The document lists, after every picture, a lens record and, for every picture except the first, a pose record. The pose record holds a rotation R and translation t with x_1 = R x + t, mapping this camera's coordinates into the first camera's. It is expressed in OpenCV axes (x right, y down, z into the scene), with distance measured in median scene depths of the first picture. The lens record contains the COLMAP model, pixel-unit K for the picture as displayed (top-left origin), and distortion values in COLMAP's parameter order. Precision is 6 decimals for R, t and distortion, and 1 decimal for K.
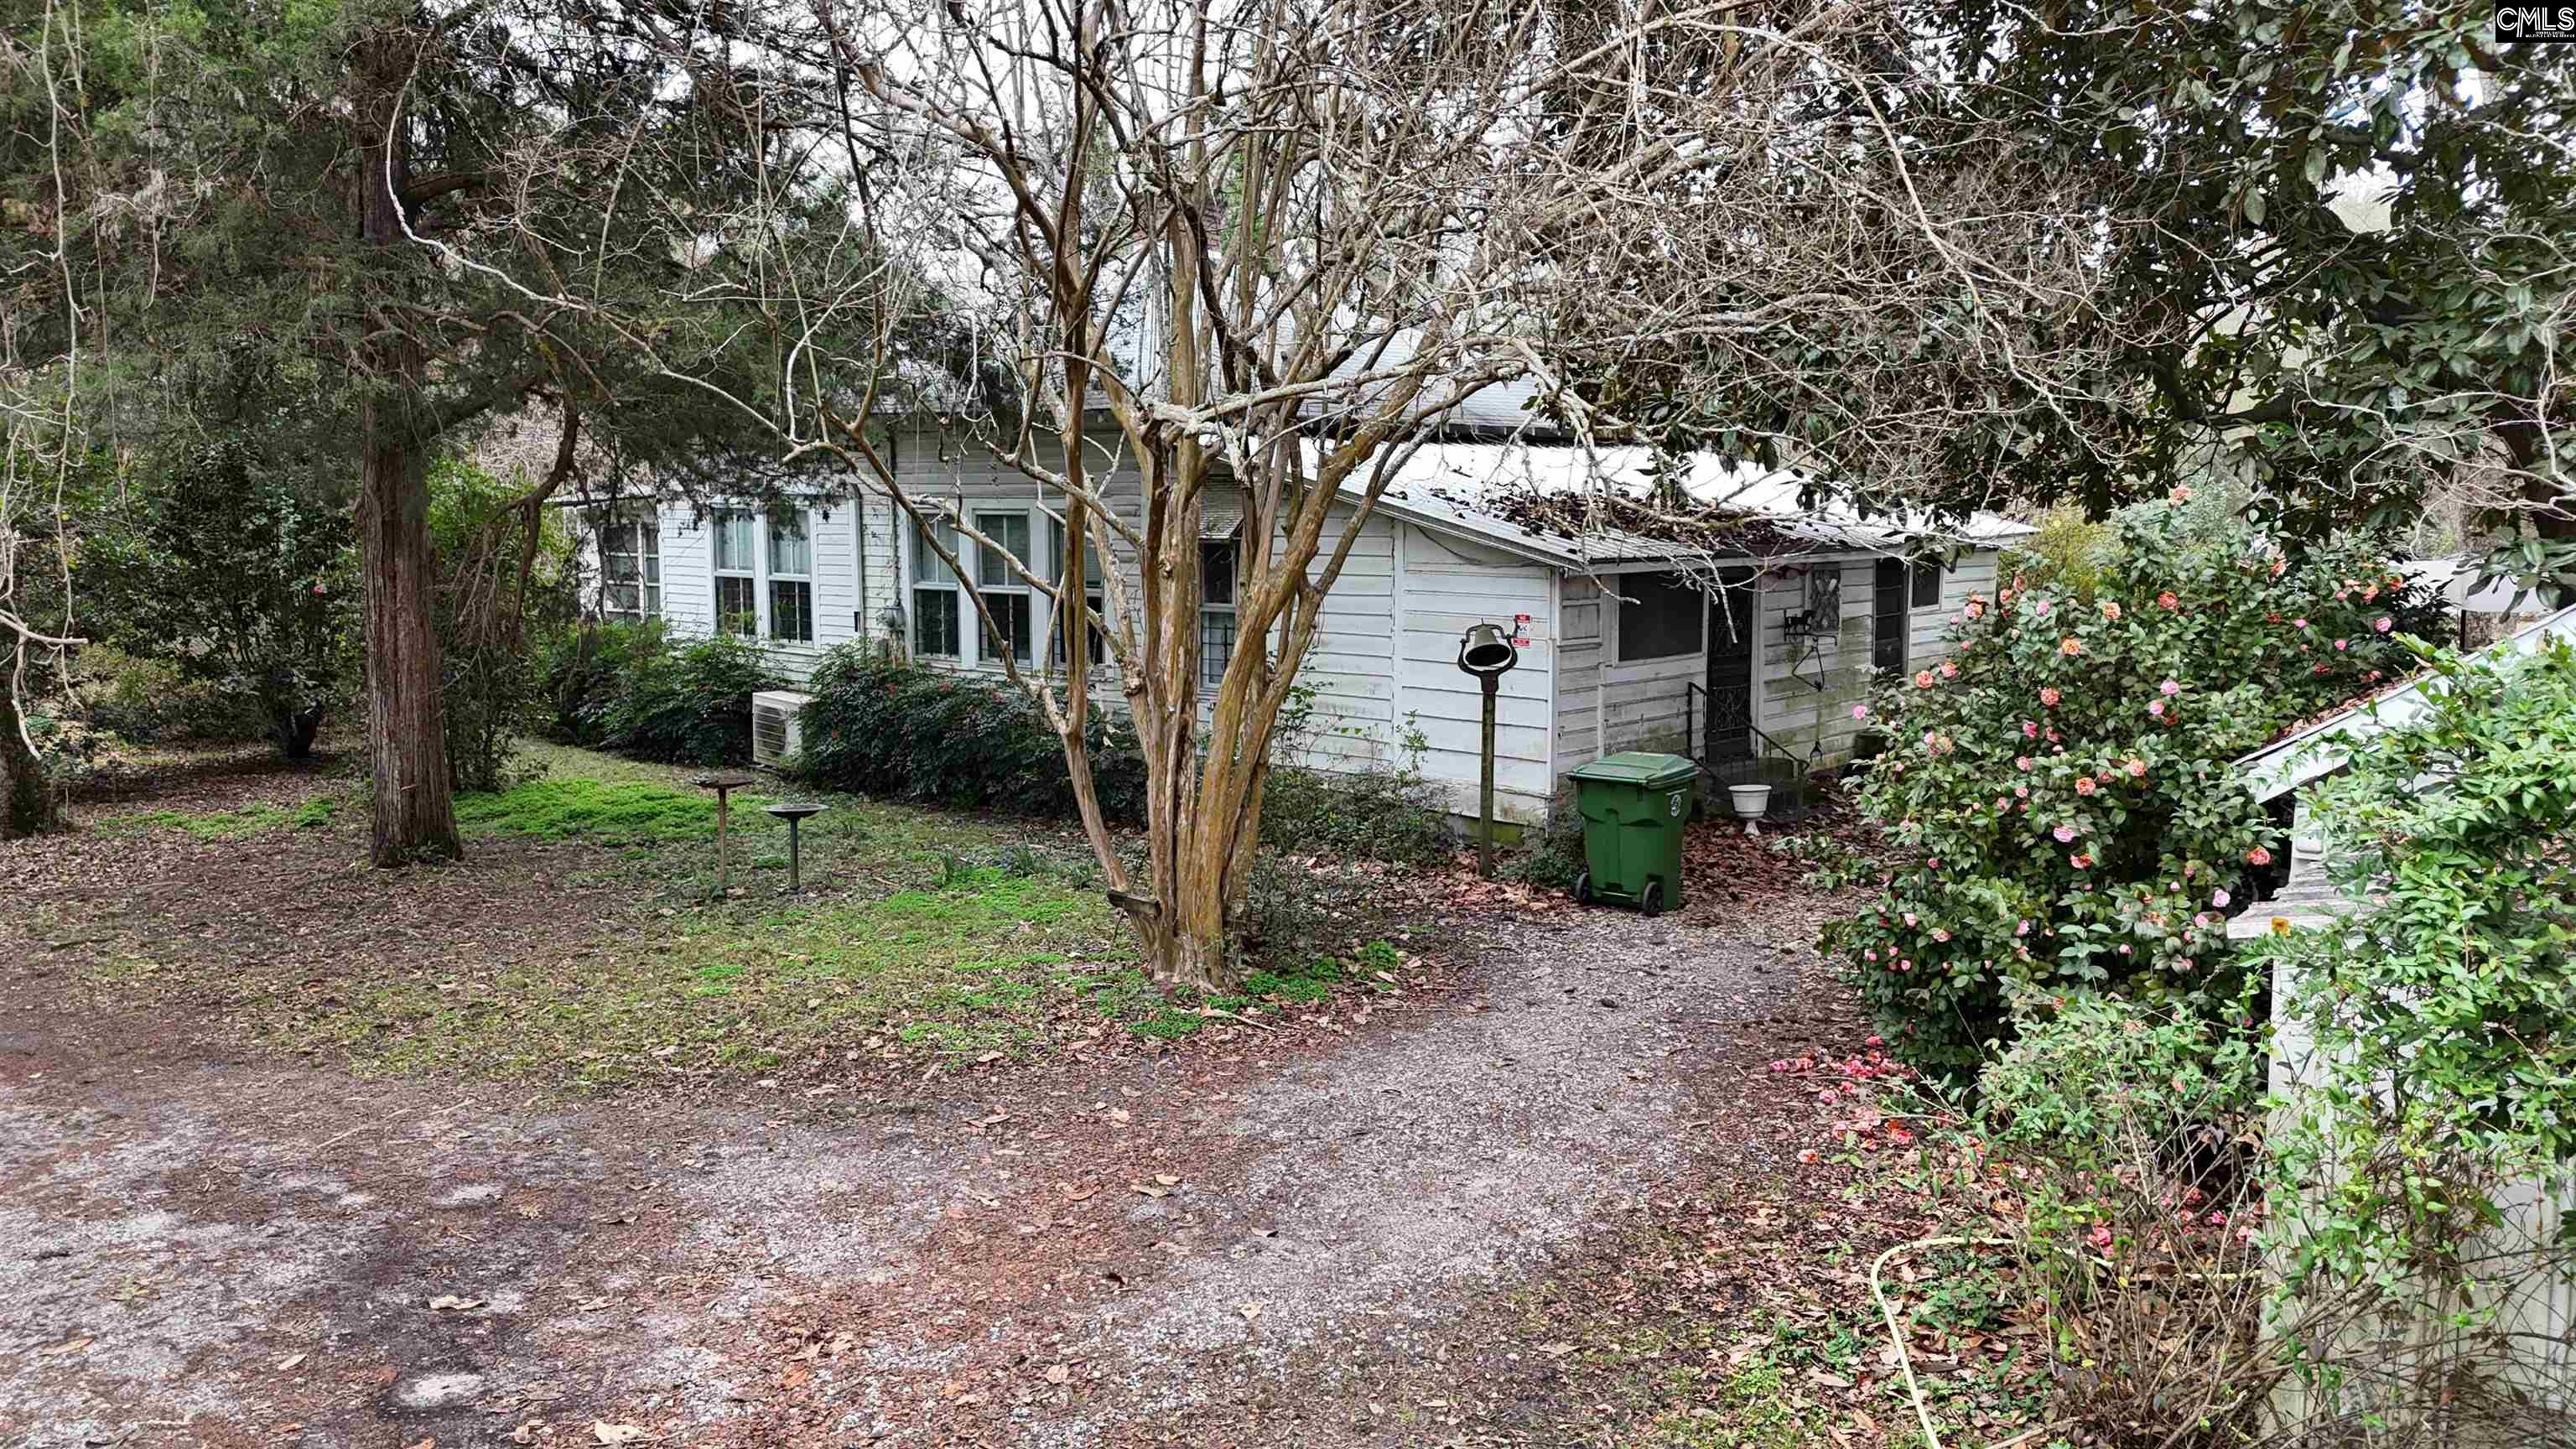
lens RADIAL K [[1822.9, 0, 1288.0], [0, 1822.9, 724.5], [0, 0, 1]] dist [0.161102, -0.383667]
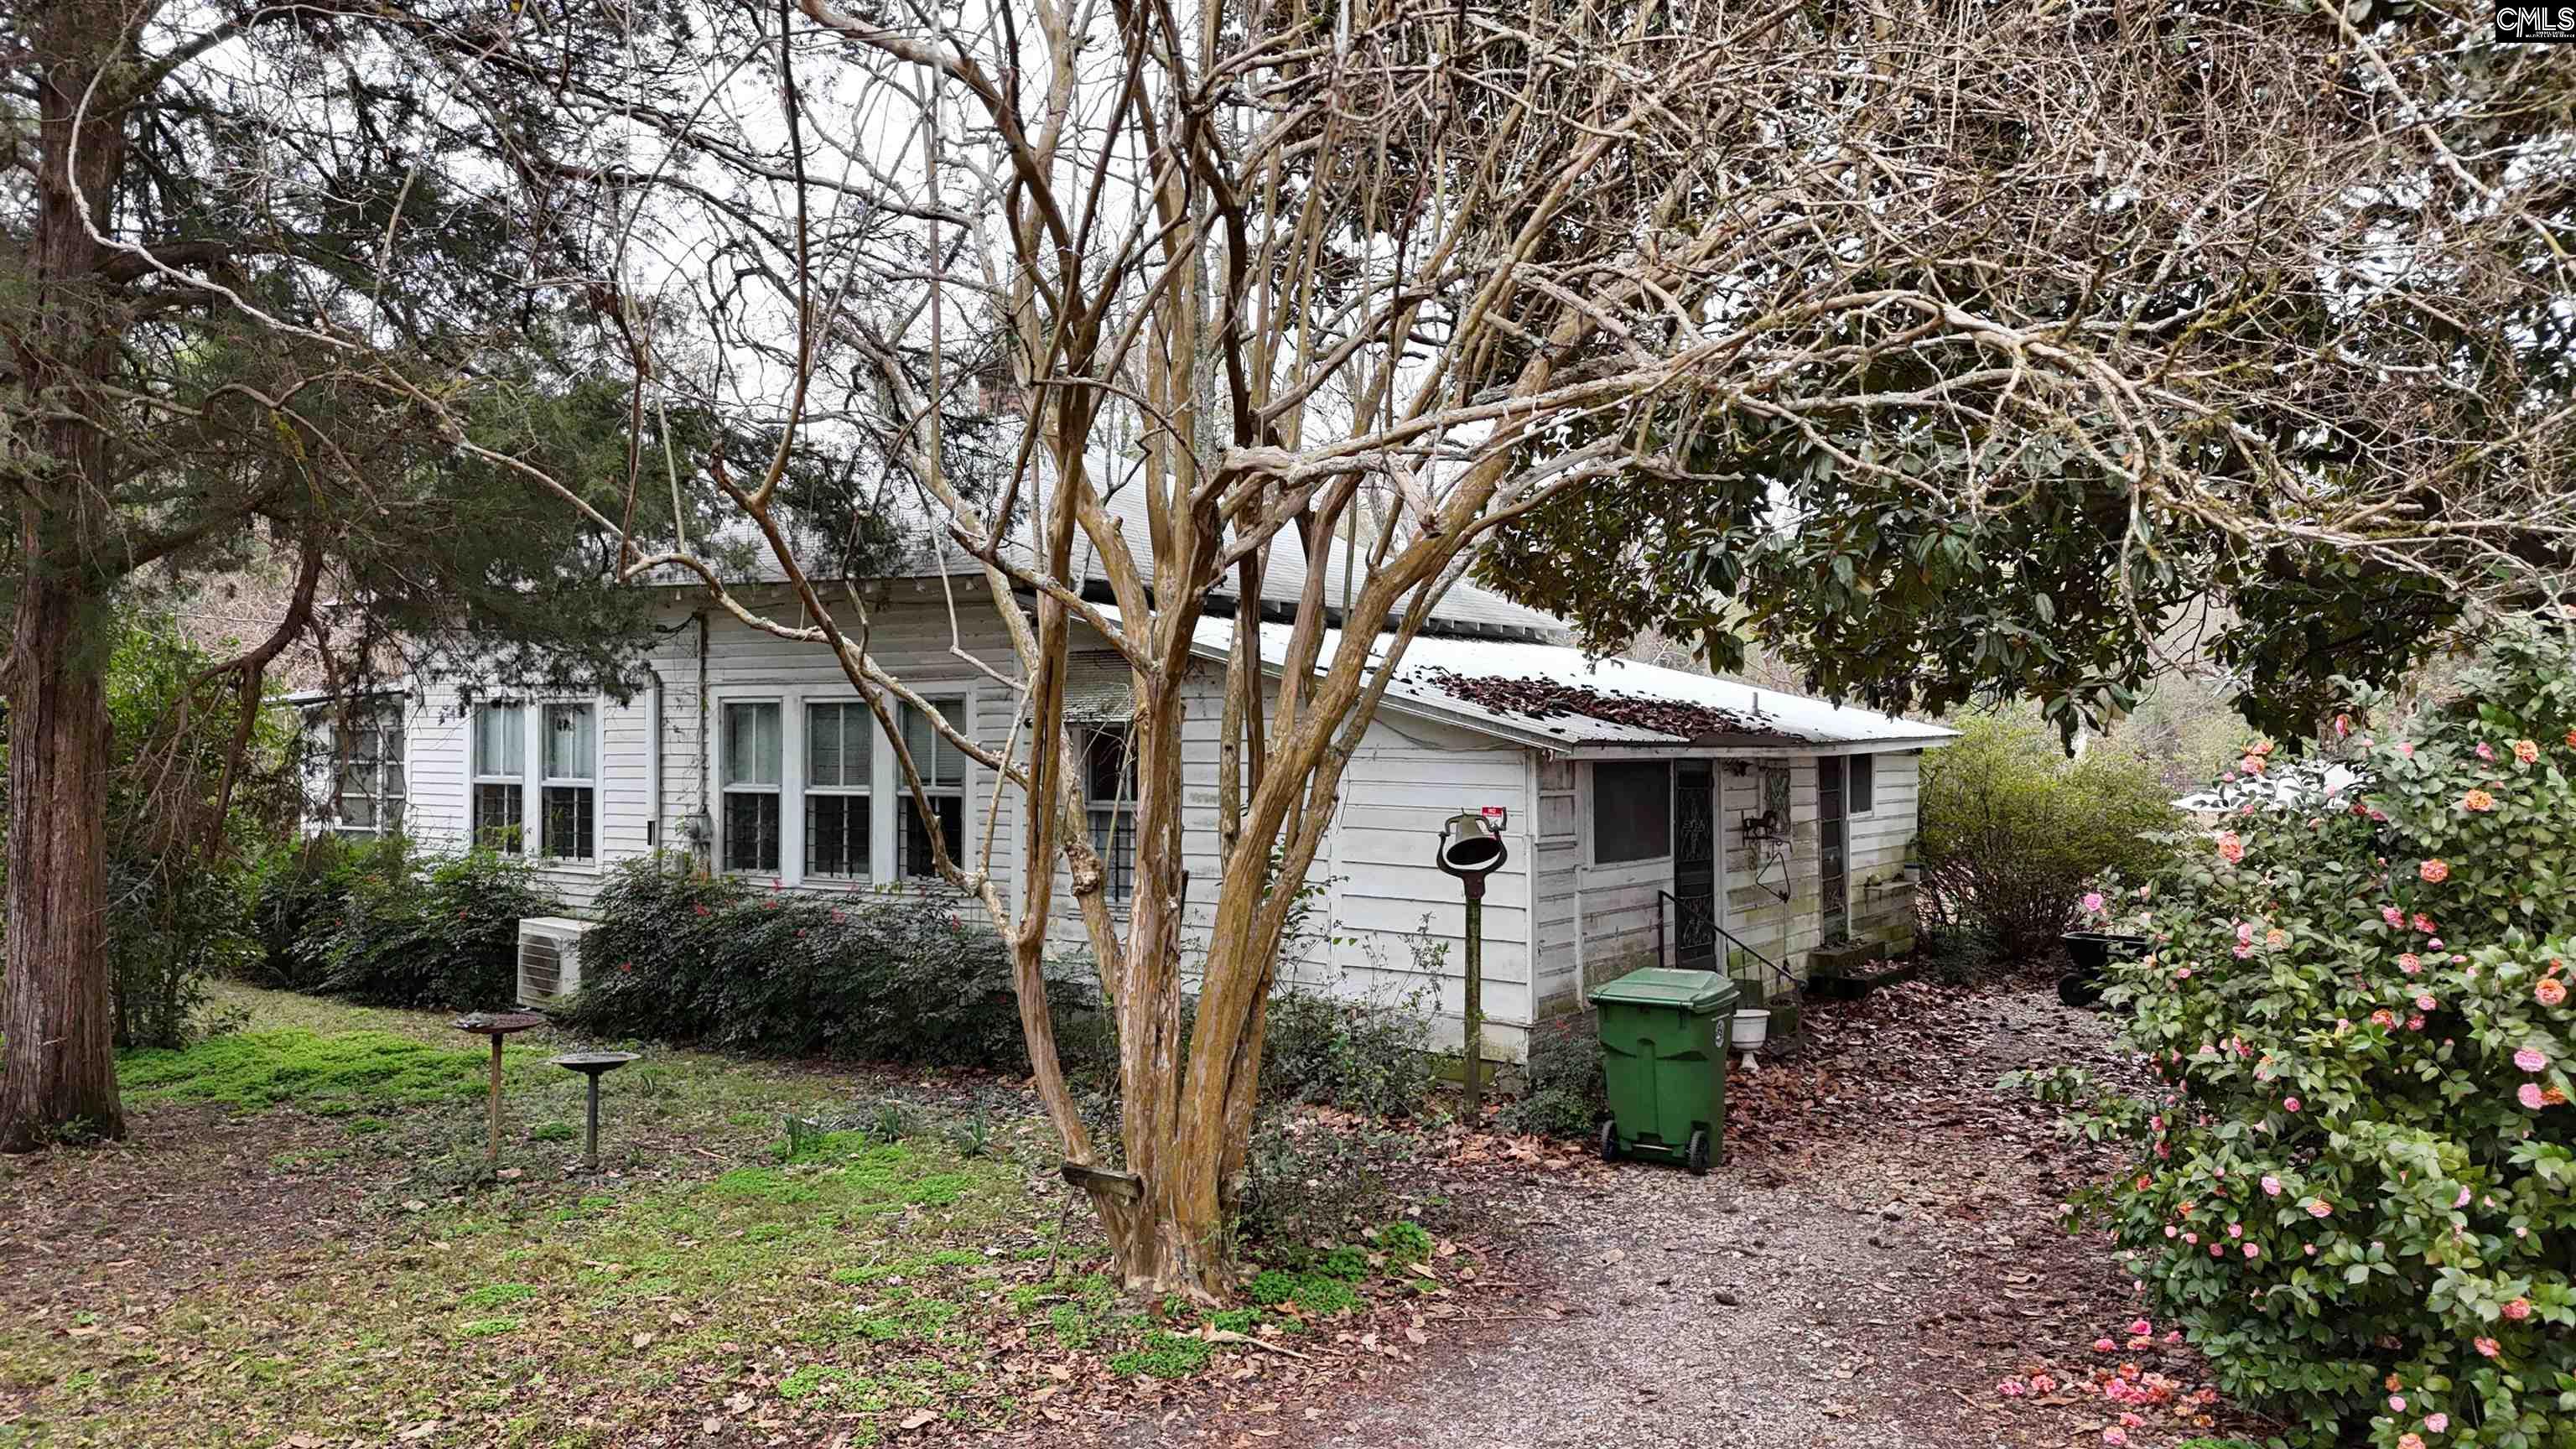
lens RADIAL K [[1880.7, 0, 1288.0], [0, 1880.7, 724.5], [0, 0, 1]] dist [0.090317, -0.096033]
pose [[0.993393, 0.001826, 0.114749, -0.065733], [0.012500, 0.992203, -0.124005, 0.008565], [-0.114080, 0.124620, 0.985624, 0.156192]]
